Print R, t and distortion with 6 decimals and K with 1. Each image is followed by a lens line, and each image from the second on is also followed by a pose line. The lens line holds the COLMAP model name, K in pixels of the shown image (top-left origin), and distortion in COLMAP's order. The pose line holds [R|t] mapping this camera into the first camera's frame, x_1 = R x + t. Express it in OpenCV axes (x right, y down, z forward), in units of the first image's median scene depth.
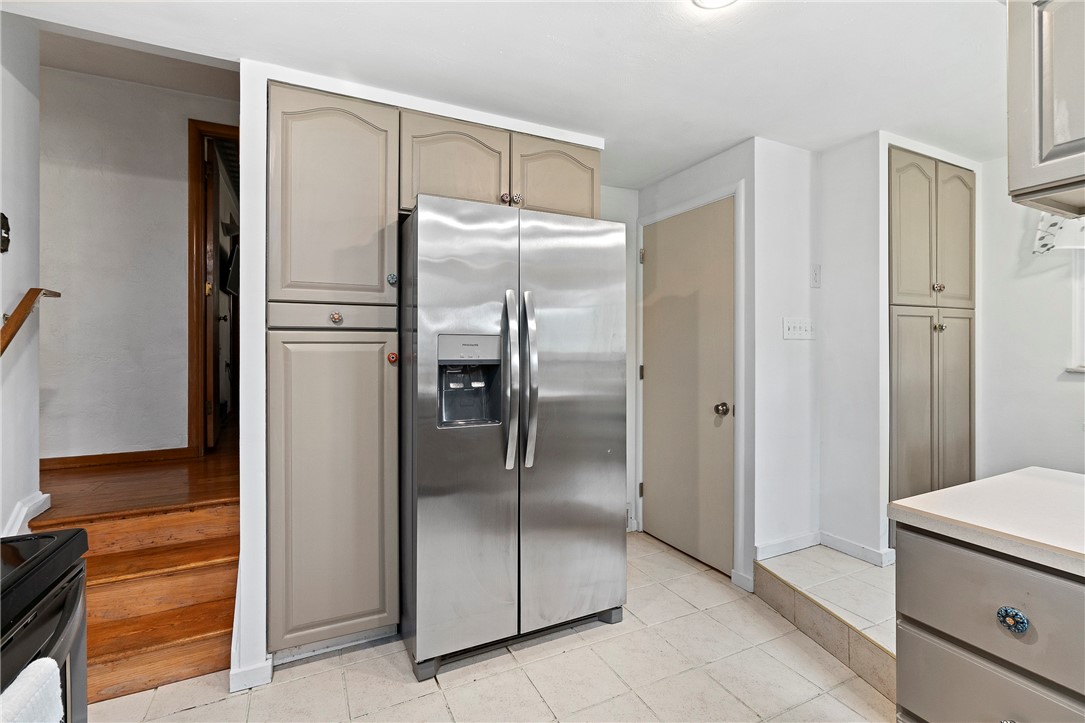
lens RADIAL K [[492.3, 0, 543.0], [0, 492.3, 347.8], [0, 0, 1]] dist [-0.001803, 0.000407]
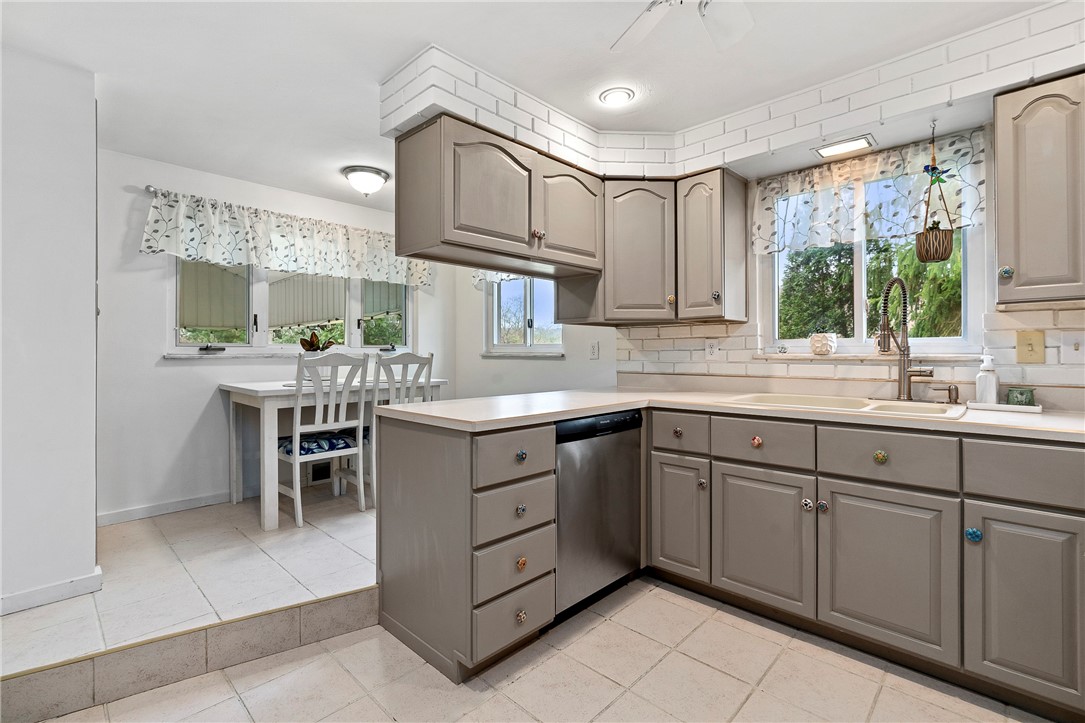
lens RADIAL K [[493.1, 0, 539.9], [0, 493.1, 349.5], [0, 0, 1]] dist [-0.000950, -0.000011]
pose [[-0.340949, 0.007180, 0.940054, -0.351518], [0.004924, 0.999971, -0.005852, 0.038245], [-0.940069, 0.002633, -0.340974, 0.546058]]
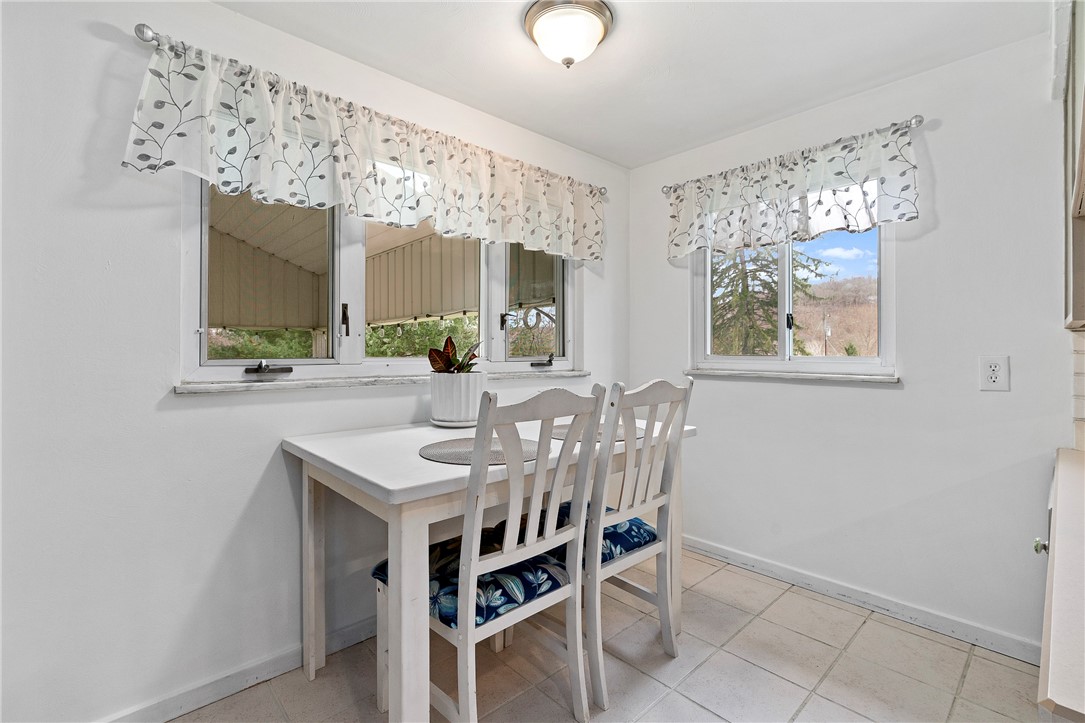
lens RADIAL K [[492.3, 0, 543.0], [0, 492.3, 347.8], [0, 0, 1]] dist [-0.001803, 0.000407]
pose [[-0.293557, 0.007998, 0.955908, 0.392287], [0.002544, 0.999968, -0.007586, 0.001942], [-0.955938, 0.000205, -0.293568, 0.748942]]
